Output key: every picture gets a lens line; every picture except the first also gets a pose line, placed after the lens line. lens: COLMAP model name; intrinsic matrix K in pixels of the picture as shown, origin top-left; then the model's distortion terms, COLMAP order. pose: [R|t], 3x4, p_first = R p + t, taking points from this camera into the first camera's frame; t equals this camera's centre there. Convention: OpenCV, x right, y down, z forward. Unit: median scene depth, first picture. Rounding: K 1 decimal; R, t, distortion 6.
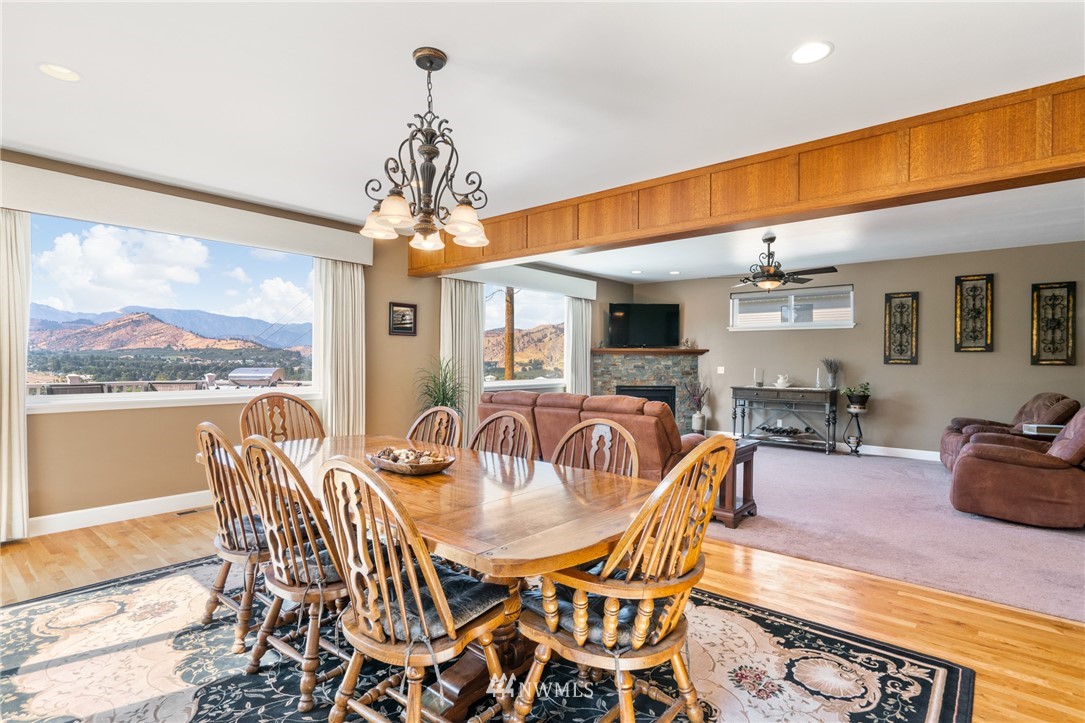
lens RADIAL K [[536.8, 0, 542.5], [0, 536.8, 361.5], [0, 0, 1]] dist [-0.002144, -0.000299]
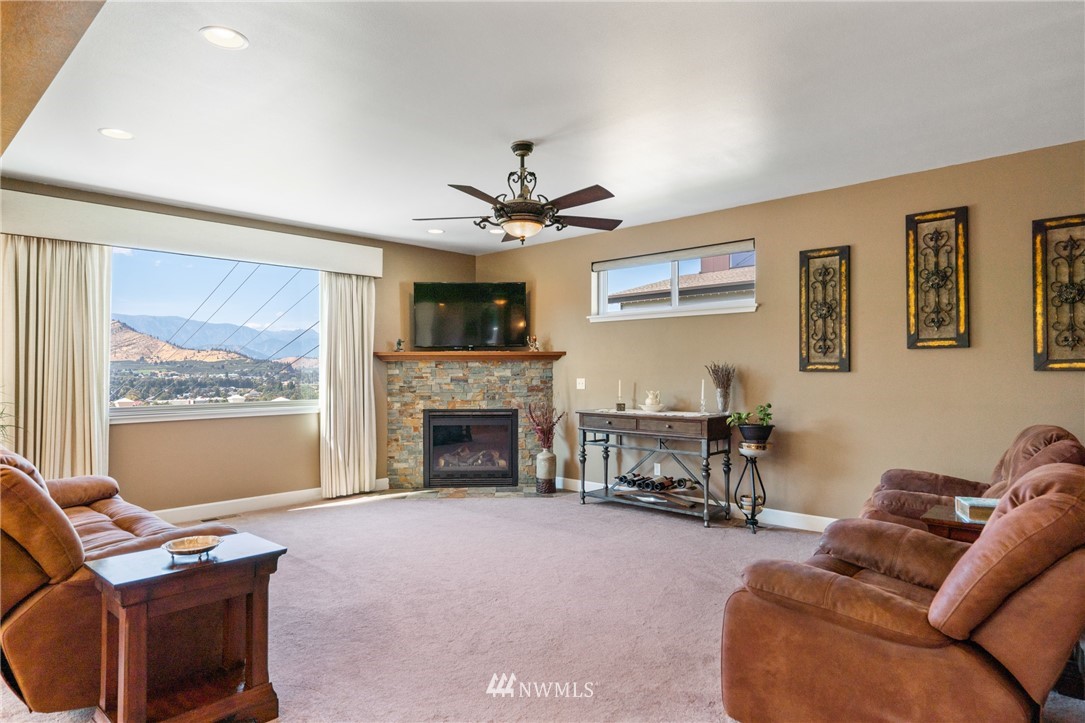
lens RADIAL K [[639.6, 0, 542.5], [0, 639.6, 361.5], [0, 0, 1]] dist [0.001991, -0.000045]
pose [[0.998587, -0.011694, -0.051838, 0.398387], [0.010846, 0.999803, -0.016621, 0.002290], [0.052022, 0.016036, 0.998517, 0.292951]]
